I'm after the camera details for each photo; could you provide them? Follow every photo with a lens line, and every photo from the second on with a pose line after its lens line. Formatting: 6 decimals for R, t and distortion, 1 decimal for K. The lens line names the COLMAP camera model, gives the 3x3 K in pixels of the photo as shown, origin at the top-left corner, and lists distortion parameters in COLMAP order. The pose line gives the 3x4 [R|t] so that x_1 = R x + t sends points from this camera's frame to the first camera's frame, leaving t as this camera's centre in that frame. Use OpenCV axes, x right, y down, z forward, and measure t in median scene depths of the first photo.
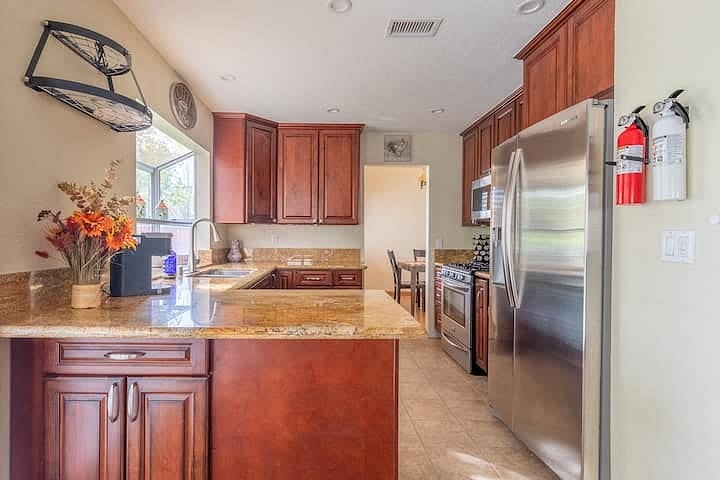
lens RADIAL K [[354.5, 0, 347.7], [0, 354.5, 244.5], [0, 0, 1]] dist [0.000895, 0.001037]
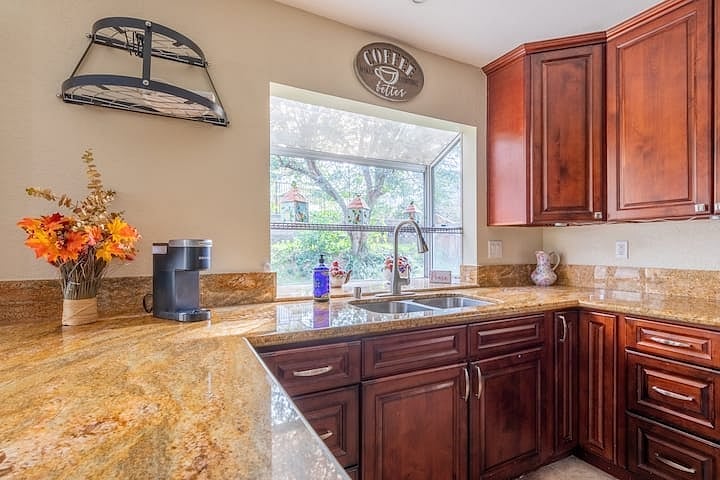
lens RADIAL K [[354.5, 0, 347.7], [0, 354.5, 244.5], [0, 0, 1]] dist [0.000895, 0.001037]
pose [[0.405336, -0.013163, -0.914073, 0.129934], [-0.015316, 0.999658, -0.021187, -0.005989], [0.914040, 0.022587, 0.404996, 0.432441]]
